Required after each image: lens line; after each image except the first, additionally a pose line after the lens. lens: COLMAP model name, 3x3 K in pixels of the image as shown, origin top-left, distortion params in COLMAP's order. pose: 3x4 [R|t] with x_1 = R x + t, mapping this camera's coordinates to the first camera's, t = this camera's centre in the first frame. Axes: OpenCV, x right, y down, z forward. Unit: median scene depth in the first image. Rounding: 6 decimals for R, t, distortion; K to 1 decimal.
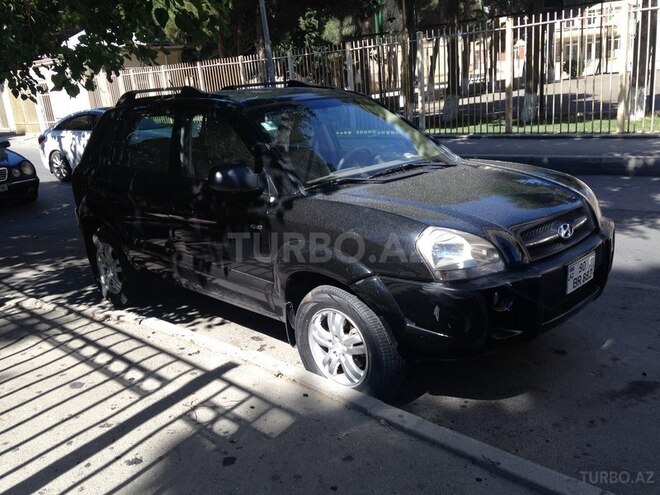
lens RADIAL K [[591.5, 0, 330.0], [0, 591.5, 247.5], [0, 0, 1]] dist [0.204390, -0.304797]
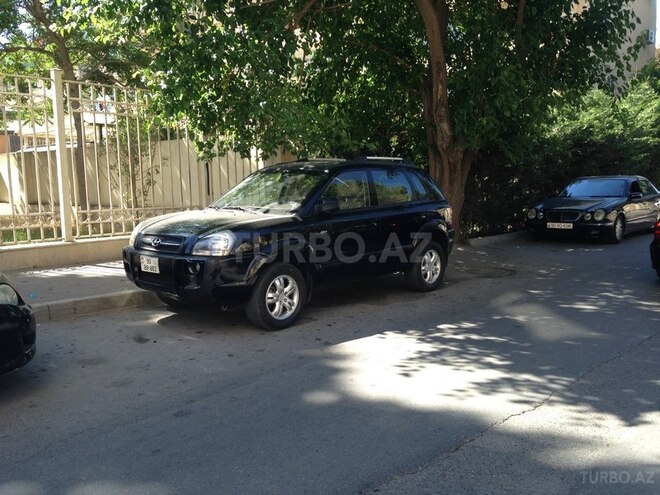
lens RADIAL K [[591.5, 0, 330.0], [0, 591.5, 247.5], [0, 0, 1]] dist [0.204390, -0.304797]
pose [[0.050173, 0.188878, -0.980718, 2.144978], [-0.256009, 0.951579, 0.170169, -0.447082], [0.965371, 0.242535, 0.096098, 1.271206]]
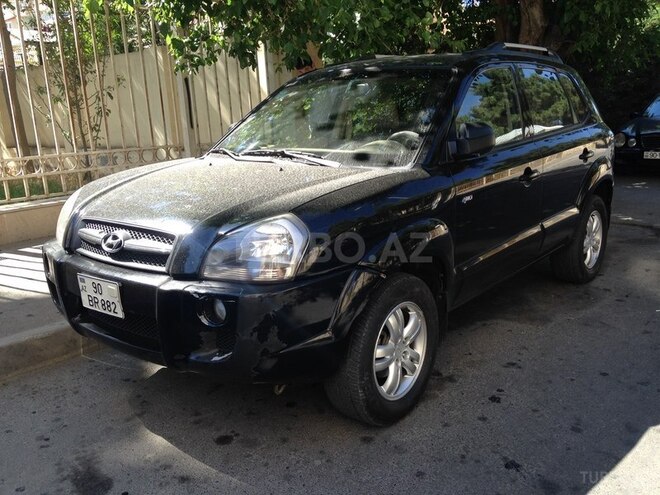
lens RADIAL K [[591.5, 0, 330.0], [0, 591.5, 247.5], [0, 0, 1]] dist [0.204390, -0.304797]
pose [[0.106336, 0.295685, -0.949349, 1.128496], [-0.233000, 0.935589, 0.265301, -0.289086], [0.966646, 0.192987, 0.168381, 1.080497]]
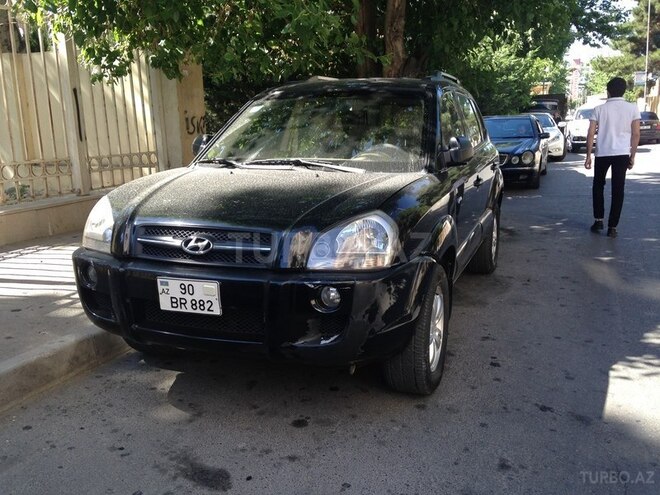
lens RADIAL K [[591.5, 0, 330.0], [0, 591.5, 247.5], [0, 0, 1]] dist [0.204390, -0.304797]
pose [[0.412016, 0.255146, -0.874725, 1.136362], [-0.254091, 0.954086, 0.158612, -0.194124], [0.875032, 0.156909, 0.457929, 0.732542]]
